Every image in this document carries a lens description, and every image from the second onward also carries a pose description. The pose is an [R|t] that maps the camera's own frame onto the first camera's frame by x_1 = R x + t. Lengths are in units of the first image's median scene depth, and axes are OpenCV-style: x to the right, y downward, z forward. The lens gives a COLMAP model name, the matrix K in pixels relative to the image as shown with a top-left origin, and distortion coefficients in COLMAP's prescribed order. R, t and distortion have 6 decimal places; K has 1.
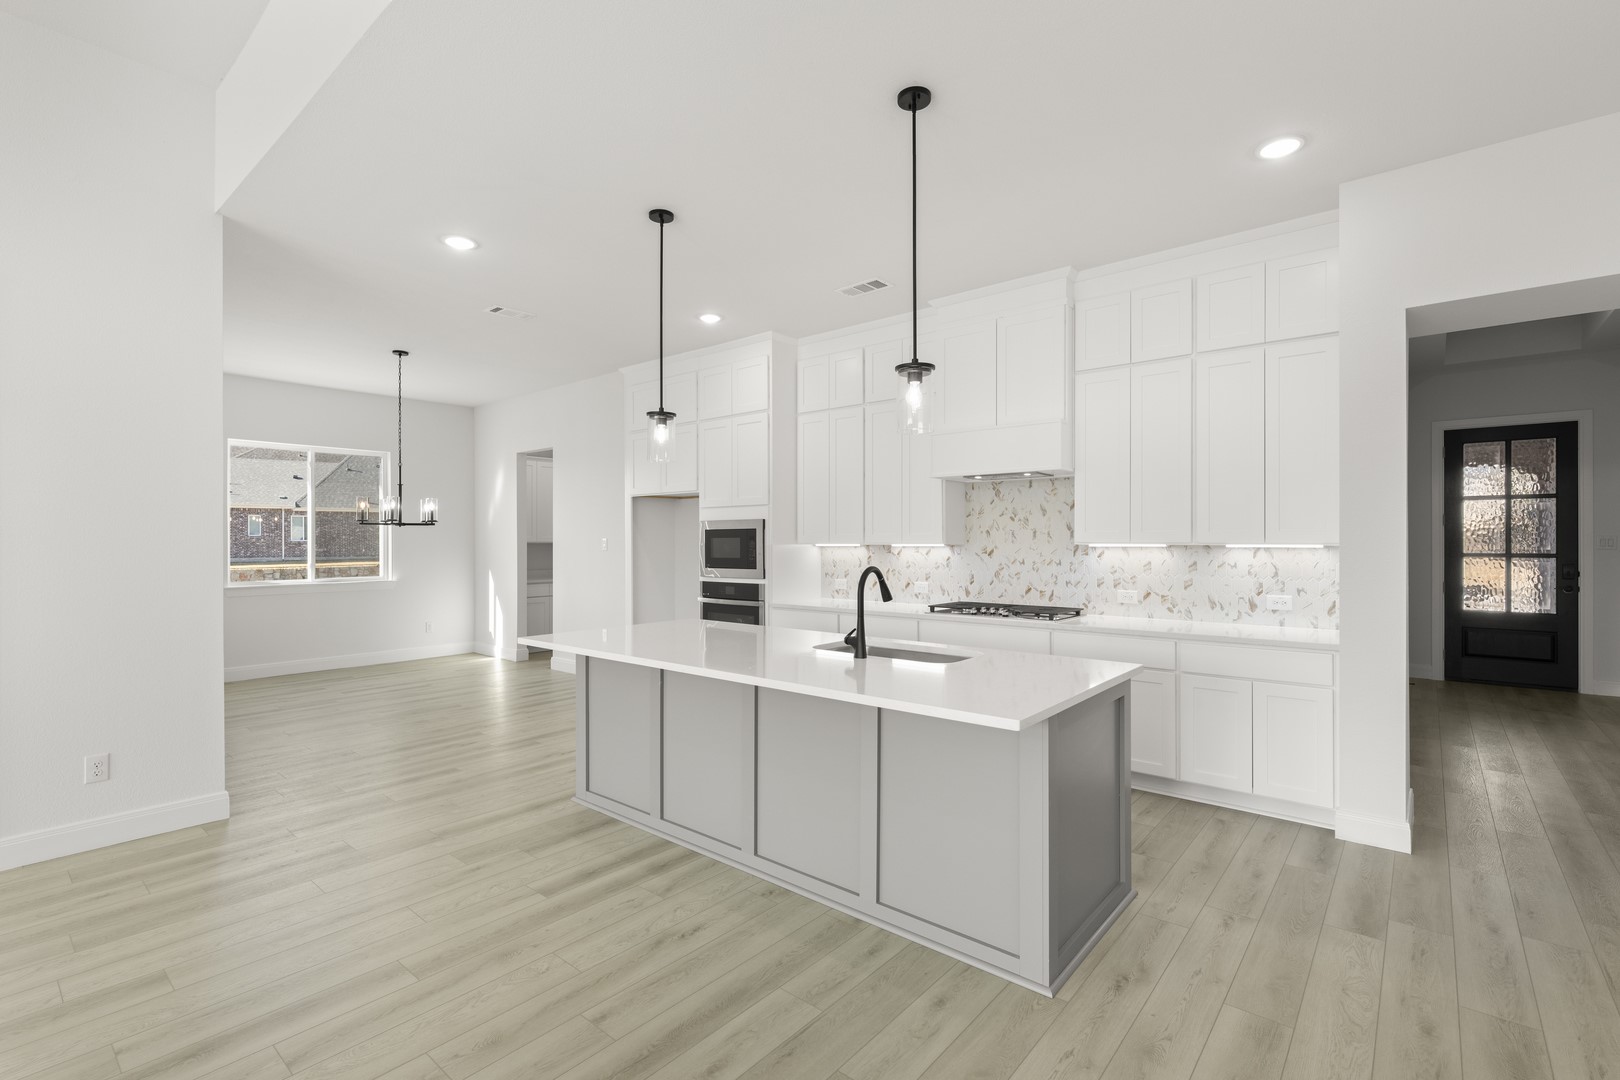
lens RADIAL K [[731.2, 0, 810.3], [0, 731.2, 533.9], [0, 0, 1]] dist [-0.001064, -0.000630]
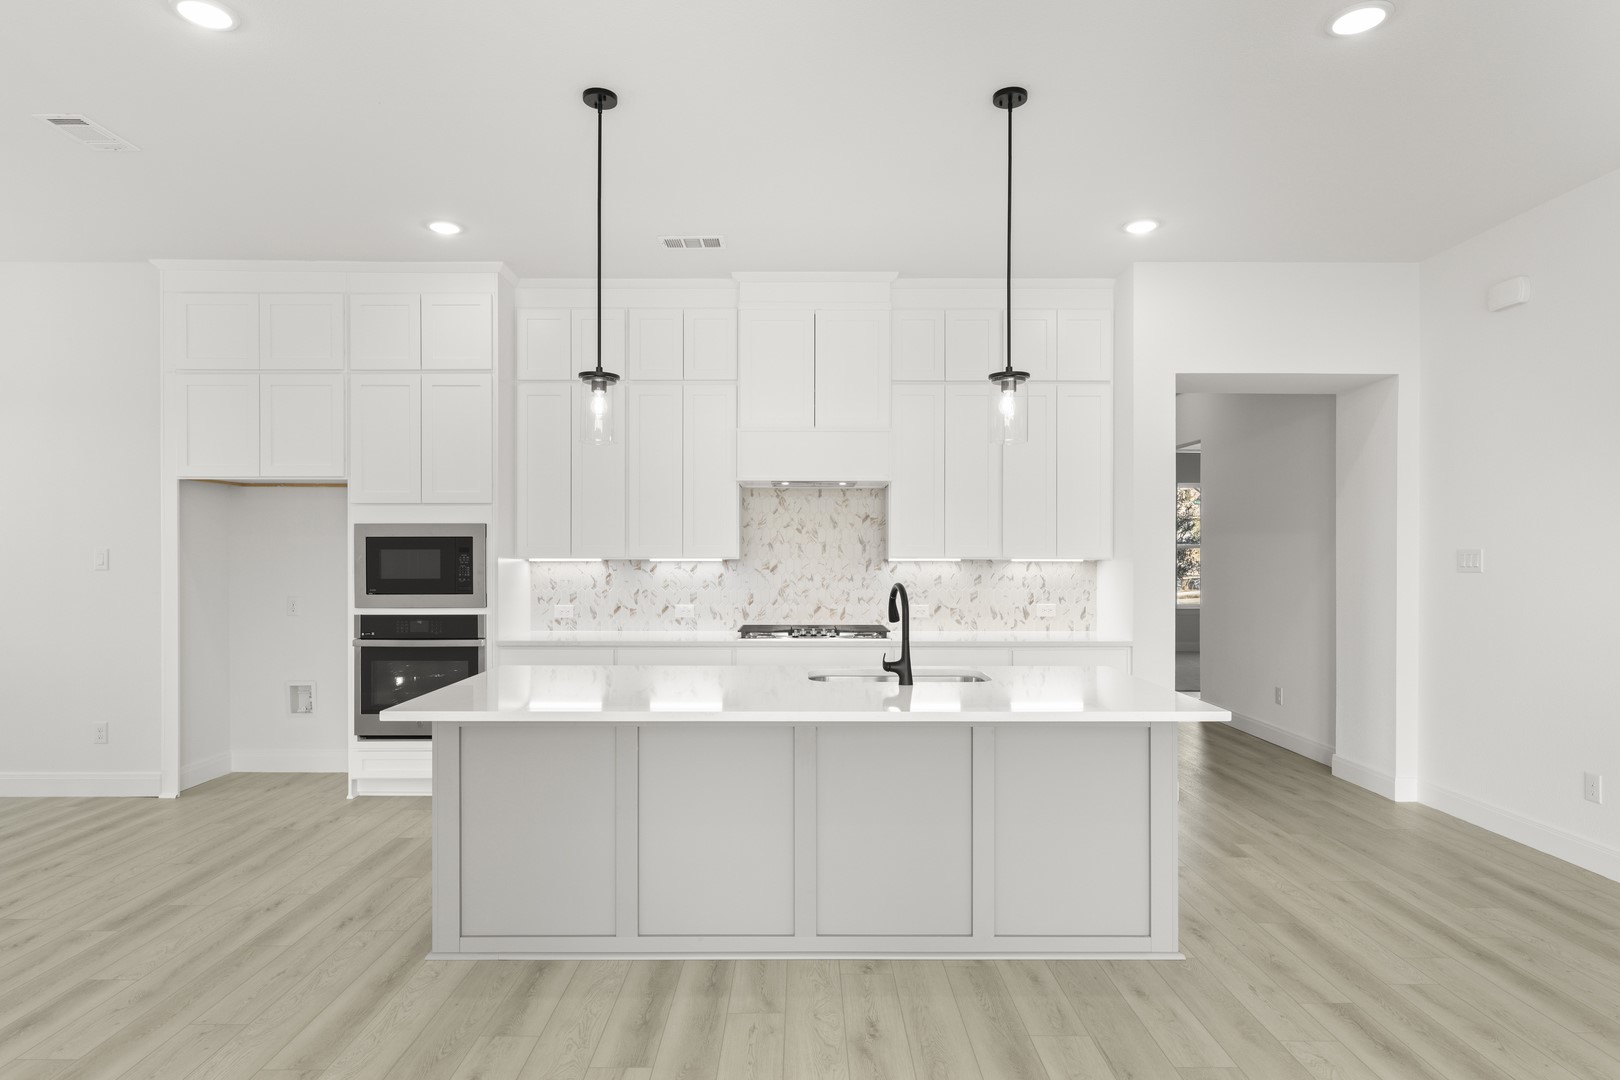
lens RADIAL K [[904.9, 0, 810.7], [0, 904.9, 553.7], [0, 0, 1]] dist [-0.004826, 0.000910]
pose [[0.757397, 0.003962, 0.652943, -0.459093], [-0.008911, 0.999951, 0.004270, 0.002942], [-0.652894, -0.009053, 0.757395, 0.145750]]
